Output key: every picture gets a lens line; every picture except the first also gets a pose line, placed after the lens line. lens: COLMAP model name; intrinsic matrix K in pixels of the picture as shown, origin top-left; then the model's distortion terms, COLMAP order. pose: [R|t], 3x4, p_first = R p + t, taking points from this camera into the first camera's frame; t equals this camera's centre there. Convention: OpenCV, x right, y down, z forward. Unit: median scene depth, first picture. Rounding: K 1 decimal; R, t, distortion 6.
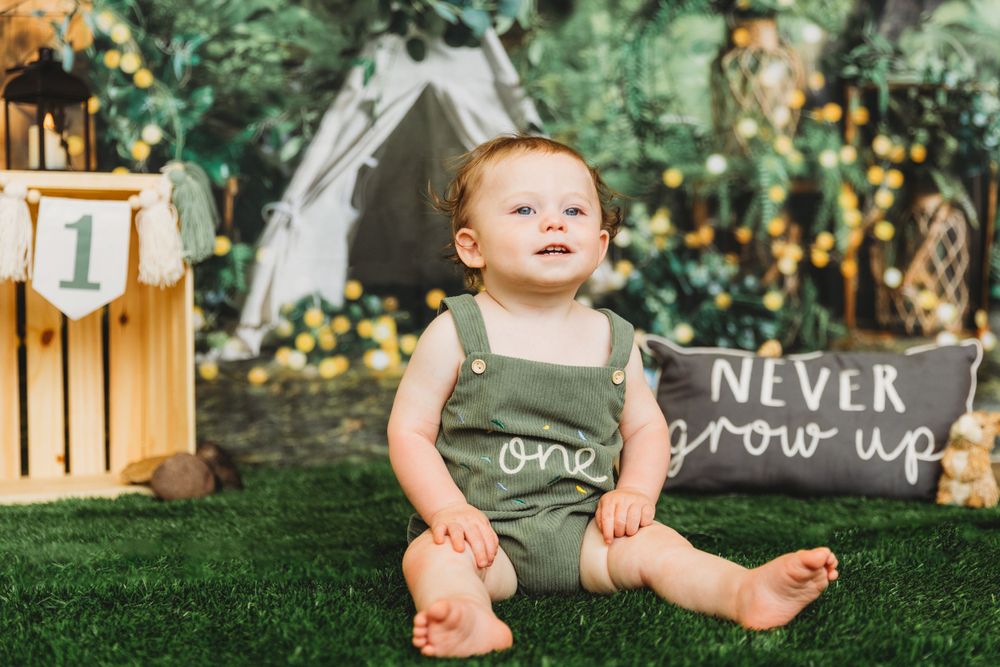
lens RADIAL K [[1622.5, 0, 500.0], [0, 1622.5, 333.5], [0, 0, 1]] dist [0.001977, 0.253508]
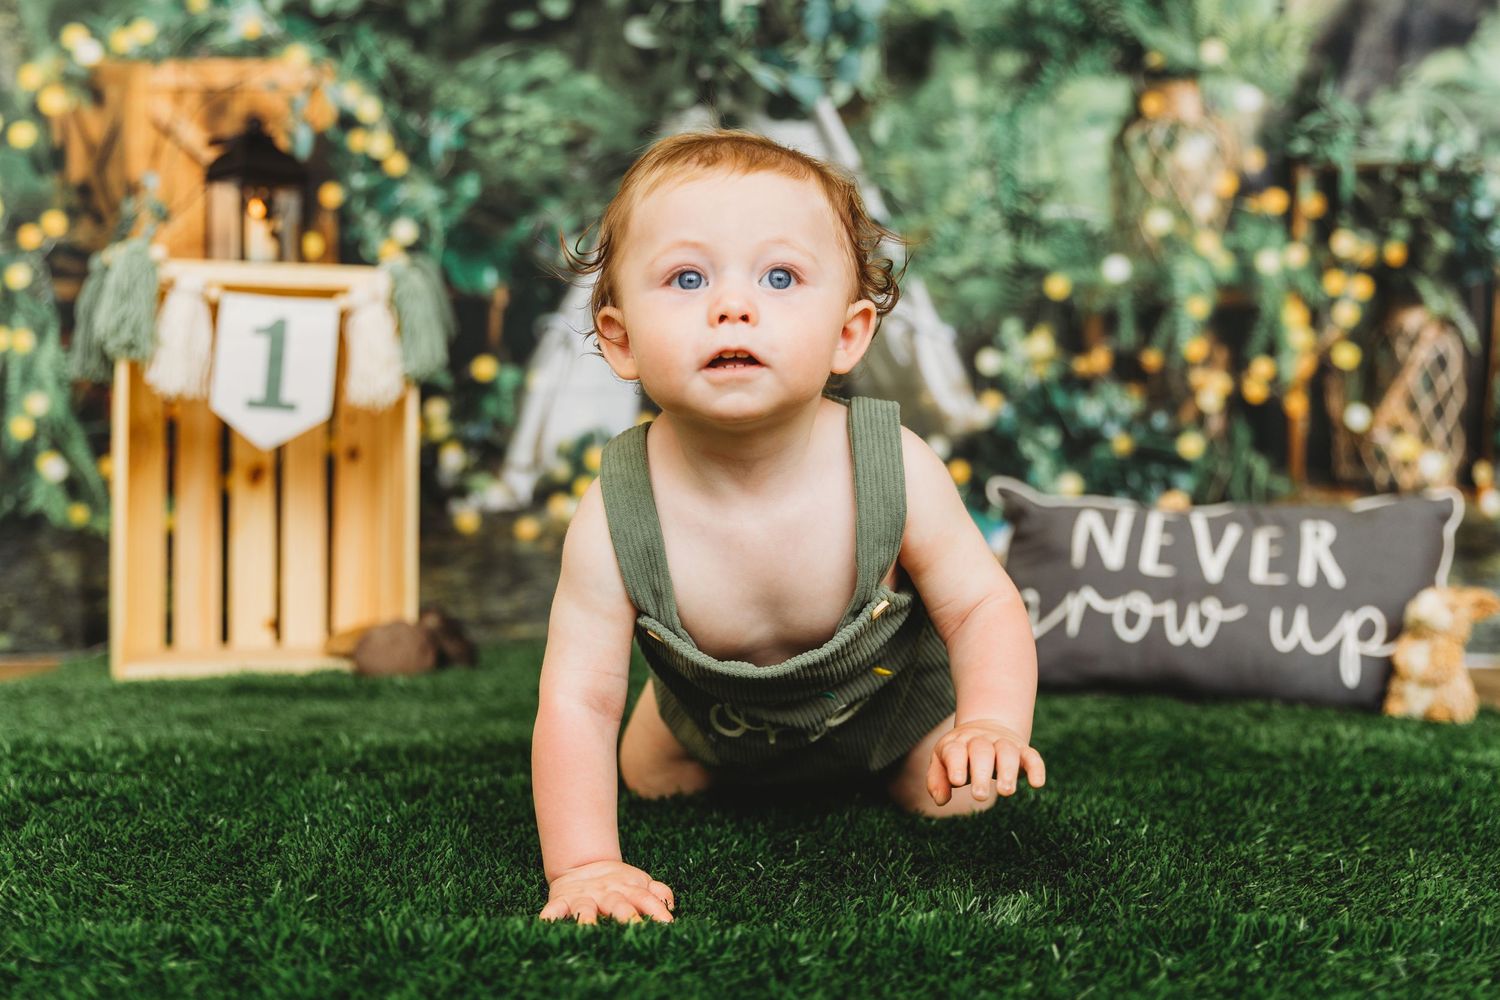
lens RADIAL K [[1703.7, 0, 749.4], [0, 1703.7, 477.8], [0, 0, 1]] dist [0.085286, -0.041186]
pose [[0.987279, 0.012488, -0.158504, 0.094957], [-0.017434, 0.999402, -0.029852, 0.023877], [0.158037, 0.032235, 0.986907, 0.174581]]
